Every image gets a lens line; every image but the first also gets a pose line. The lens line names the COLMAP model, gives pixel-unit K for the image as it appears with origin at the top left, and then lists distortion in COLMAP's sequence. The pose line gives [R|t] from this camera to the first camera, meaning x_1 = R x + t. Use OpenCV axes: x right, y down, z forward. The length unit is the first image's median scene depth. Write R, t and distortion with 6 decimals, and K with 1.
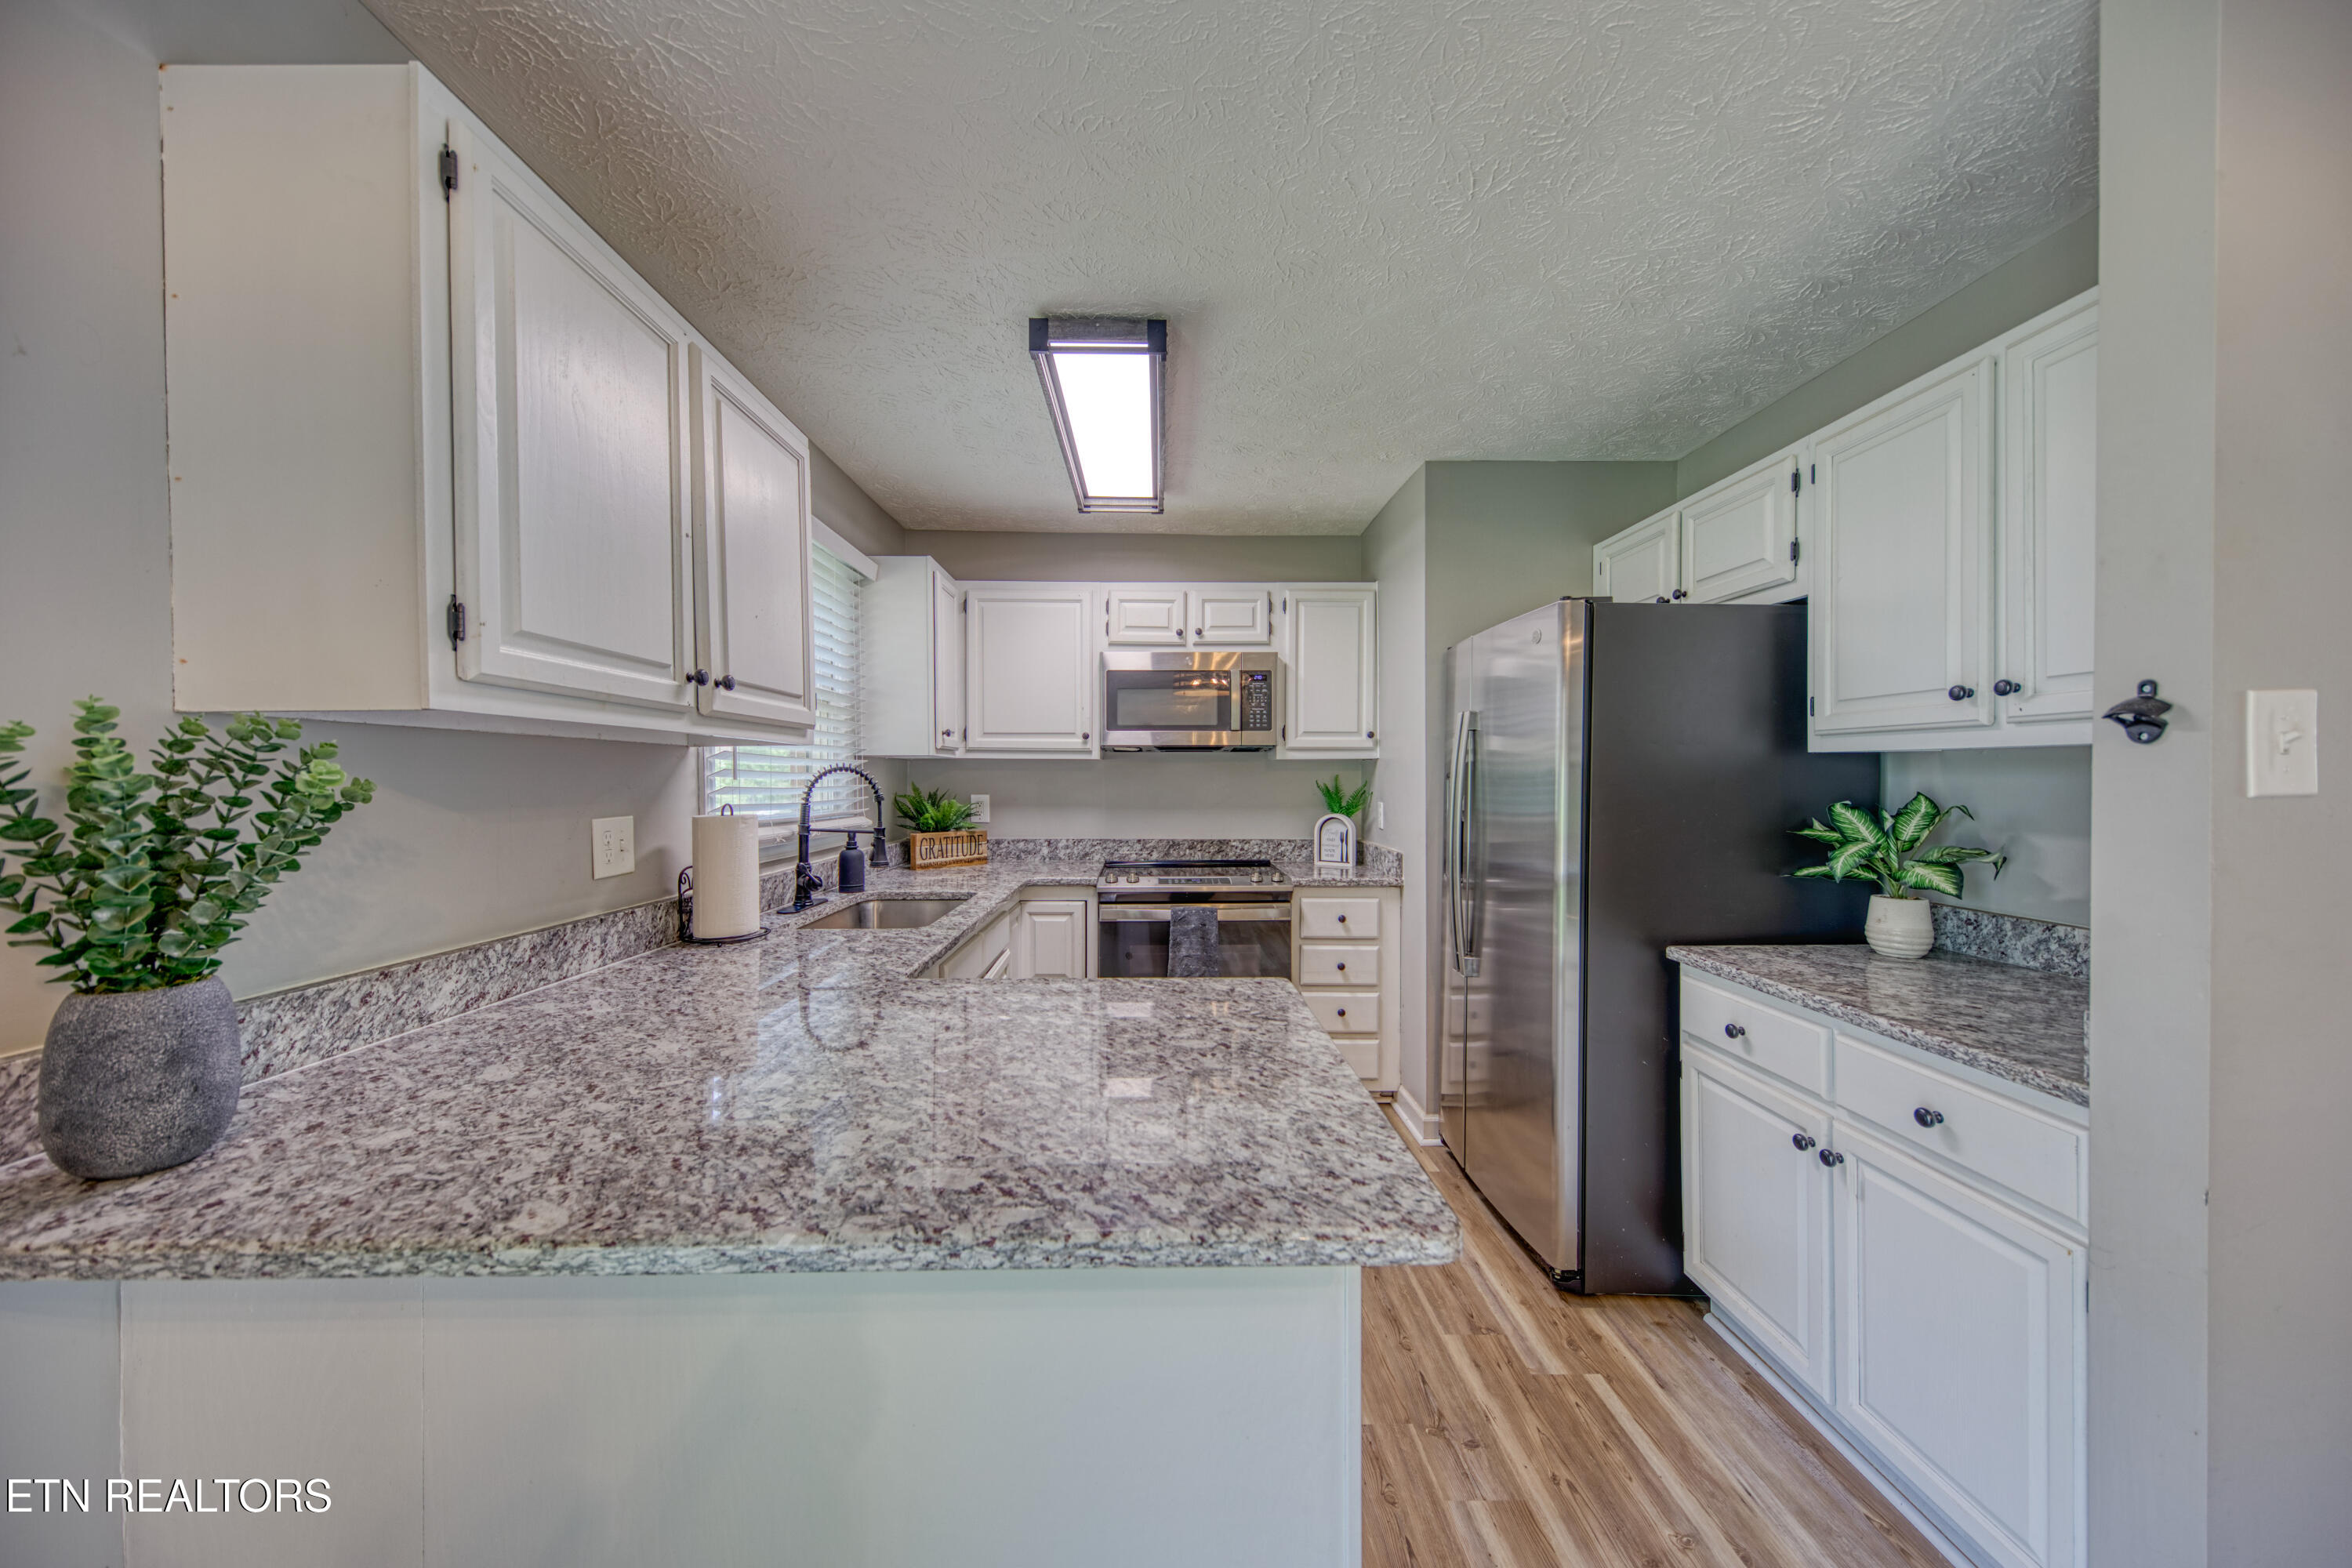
lens RADIAL K [[872.9, 0, 1176.0], [0, 872.9, 784.0], [0, 0, 1]] dist [0.009017, -0.005066]
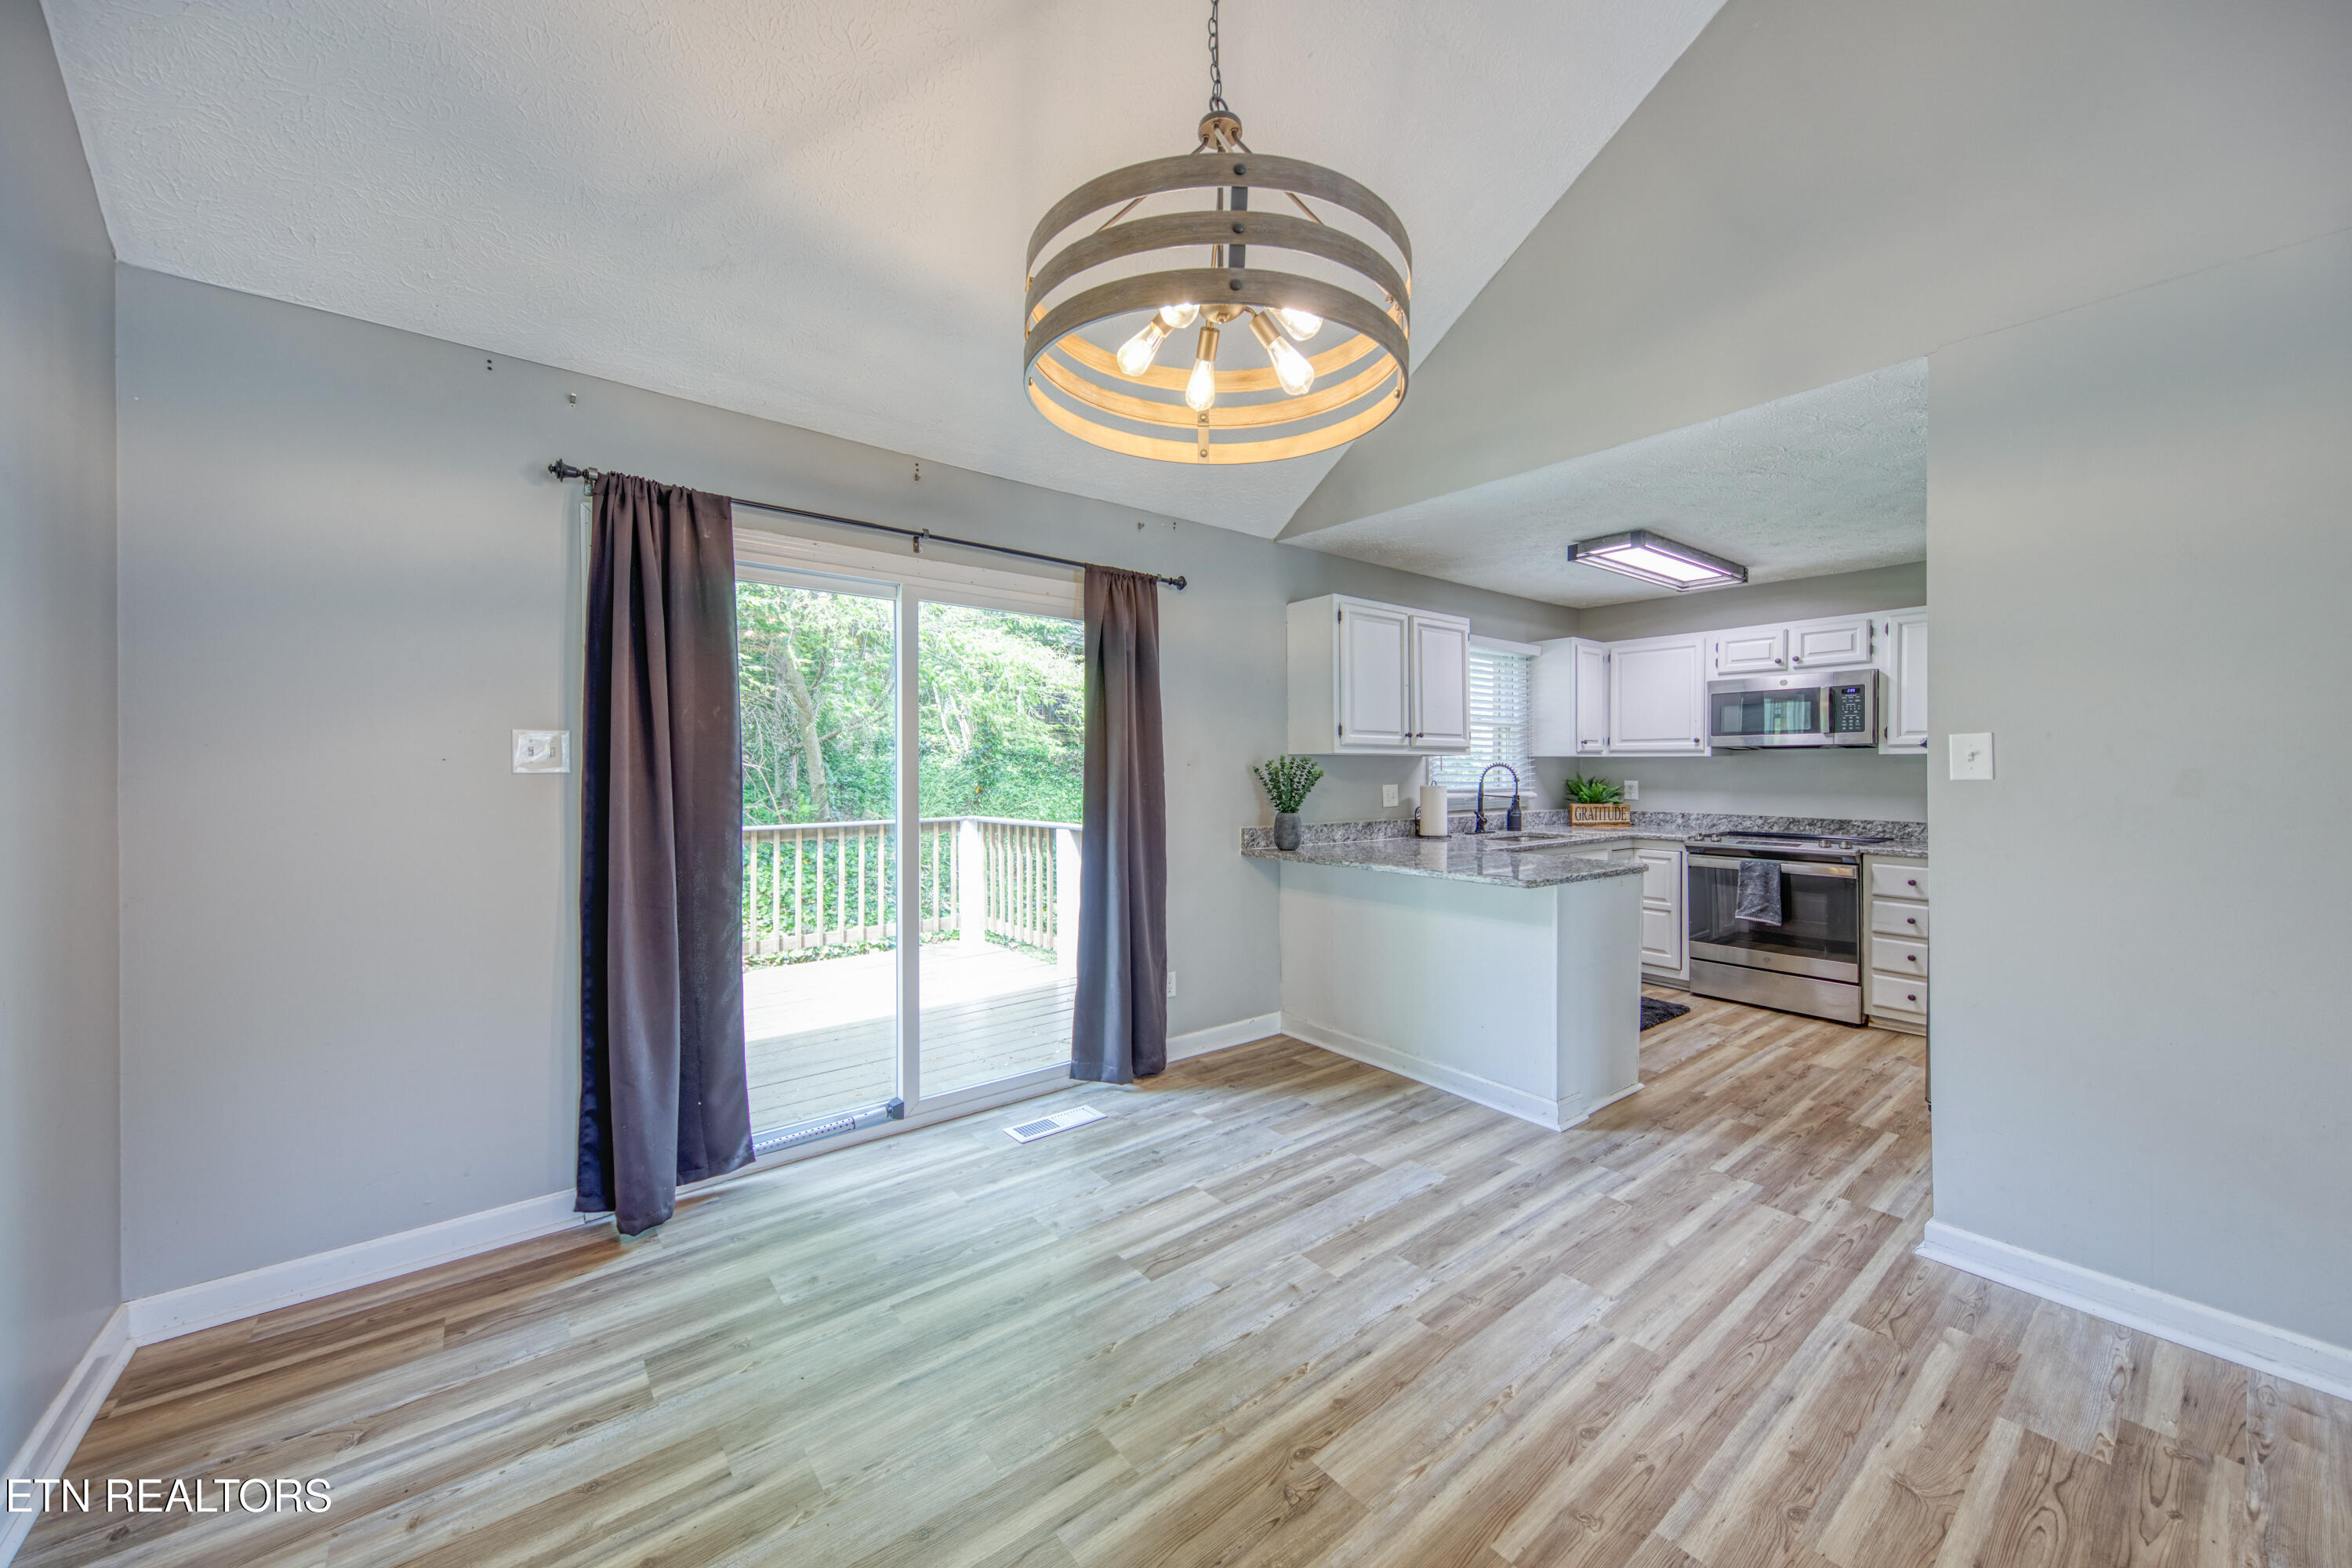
lens RADIAL K [[846.2, 0, 1115.4], [0, 846.2, 774.6], [0, 0, 1]] dist [0.022894, 0.000040]
pose [[0.569168, 0.005253, -0.822205, 0.550096], [-0.005169, 0.999983, 0.002810, 0.002620], [0.822205, 0.002650, 0.569185, -0.633407]]
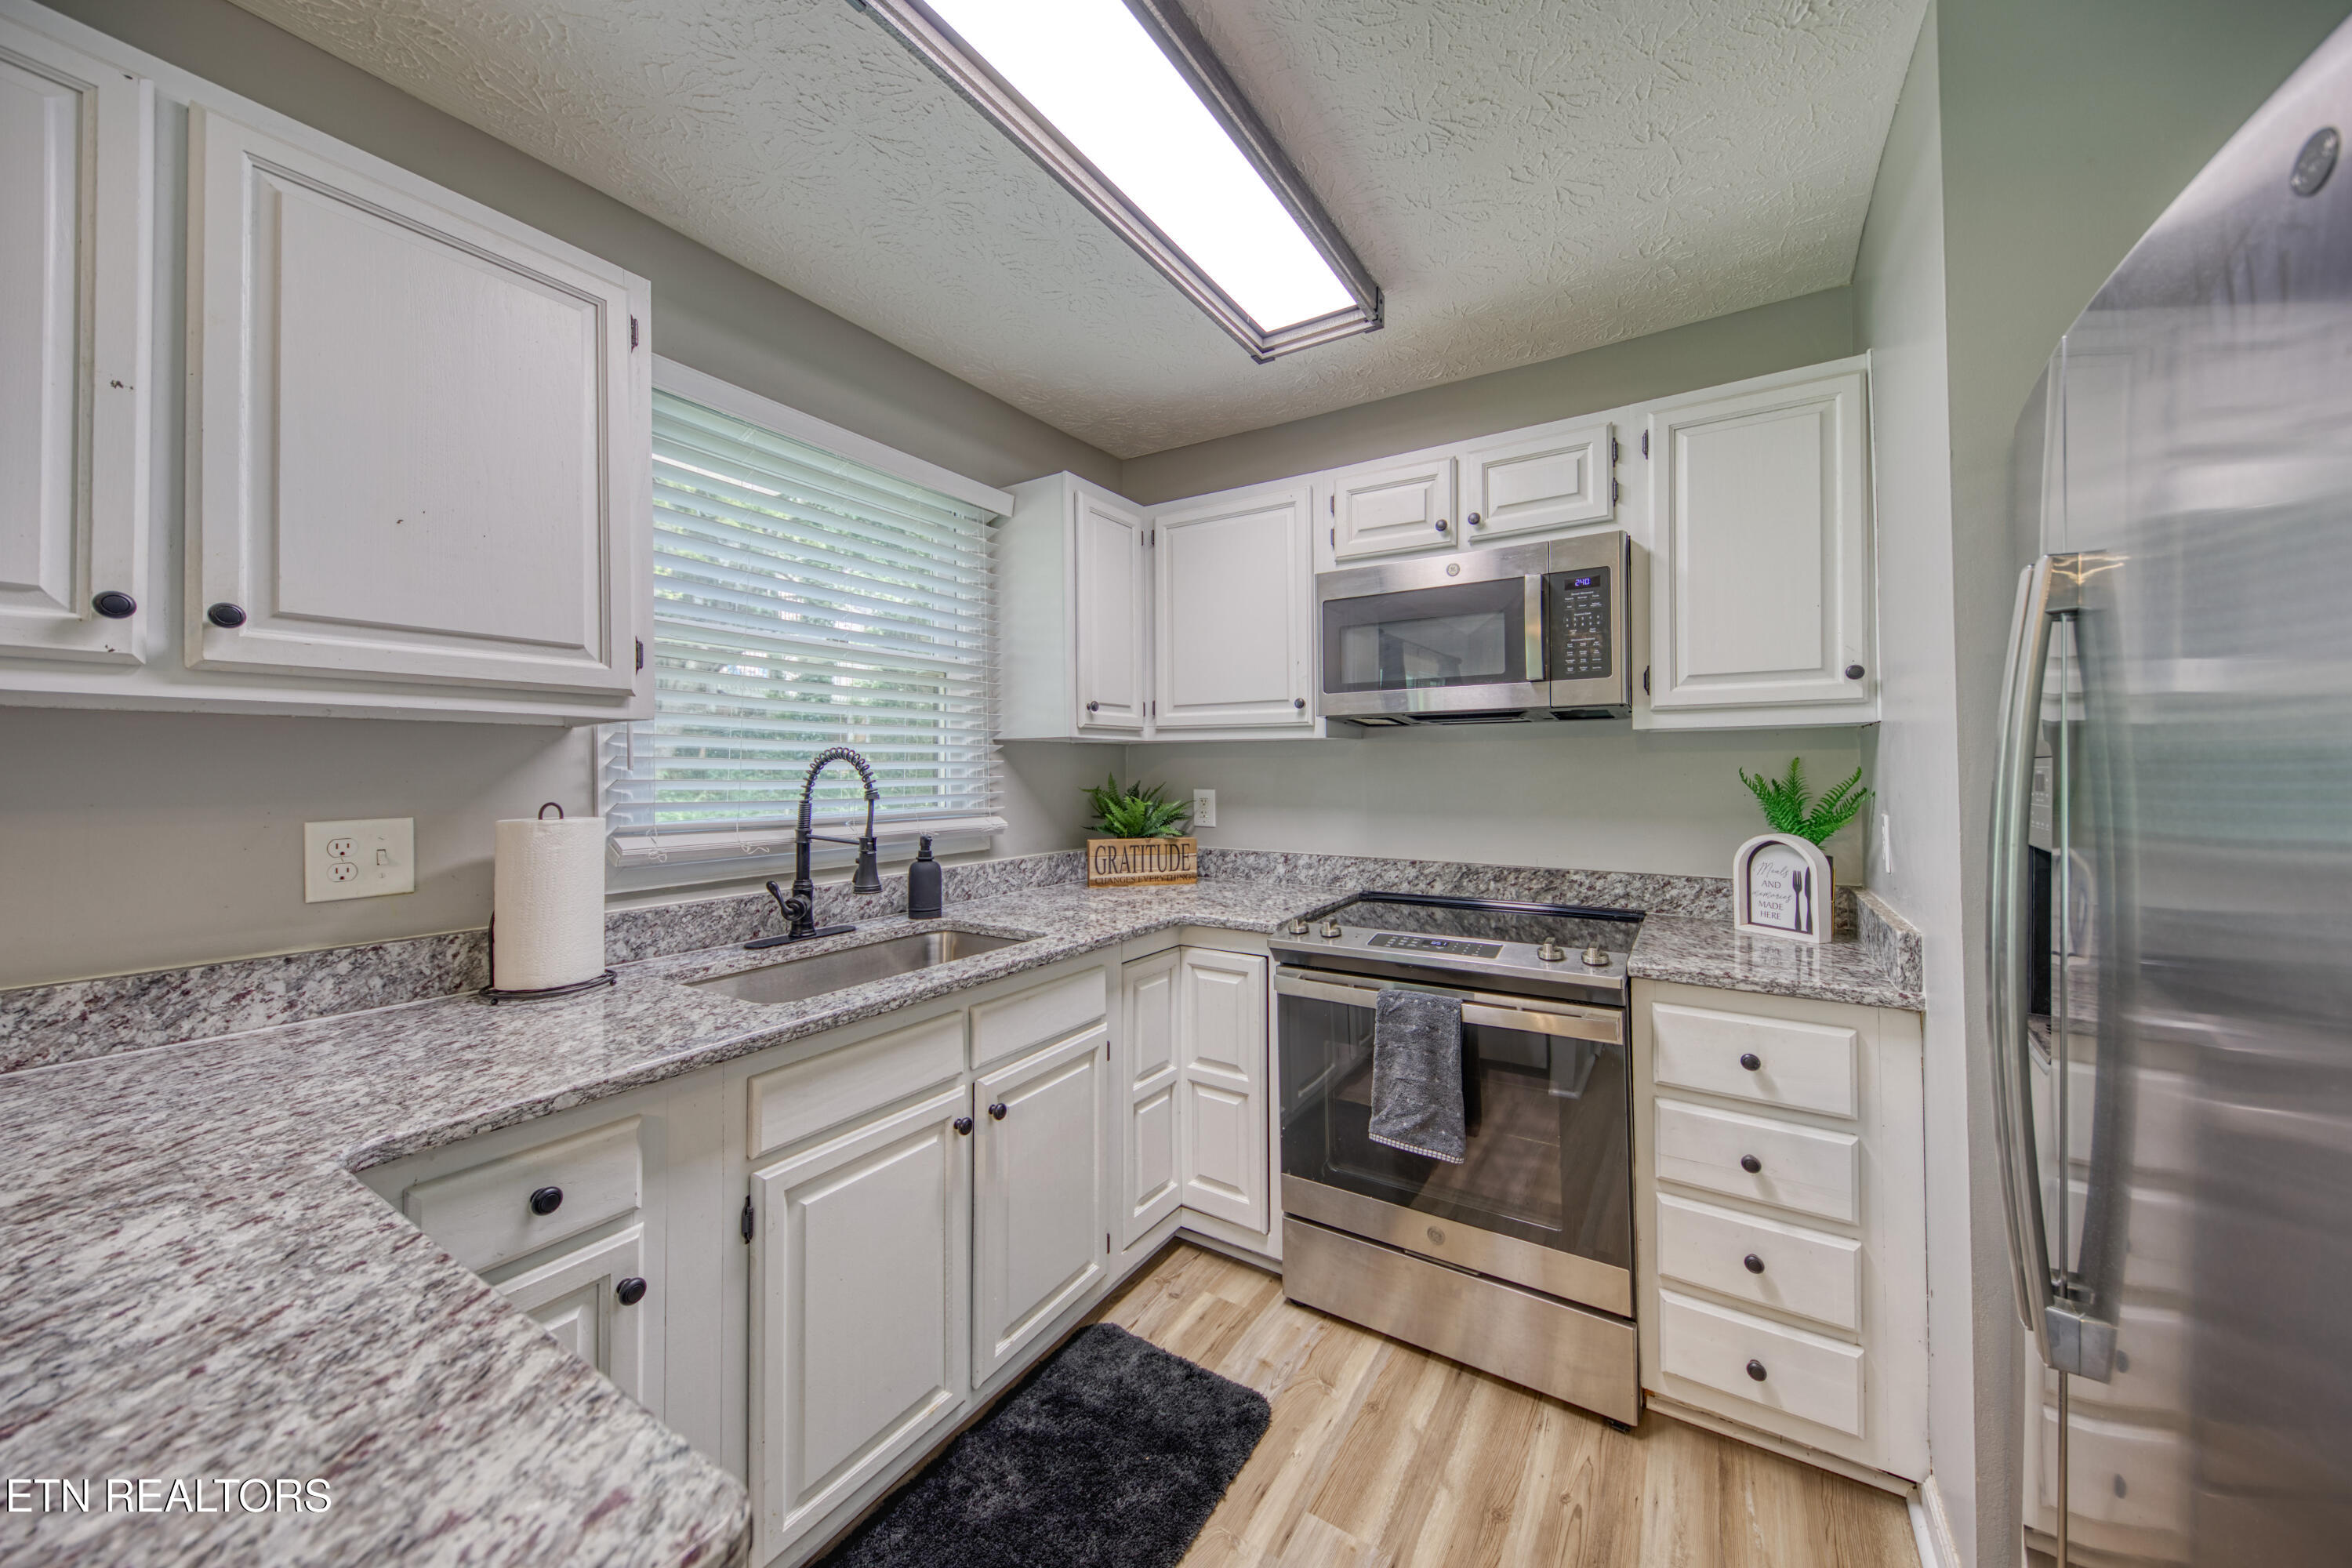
lens RADIAL K [[870.0, 0, 1140.5], [0, 870.0, 757.4], [0, 0, 1]] dist [0.009918, -0.000215]
pose [[0.819553, -0.011666, -0.572884, 0.191512], [0.000603, 0.999810, -0.019497, -0.000937], [0.573002, 0.015633, 0.819405, 0.418080]]
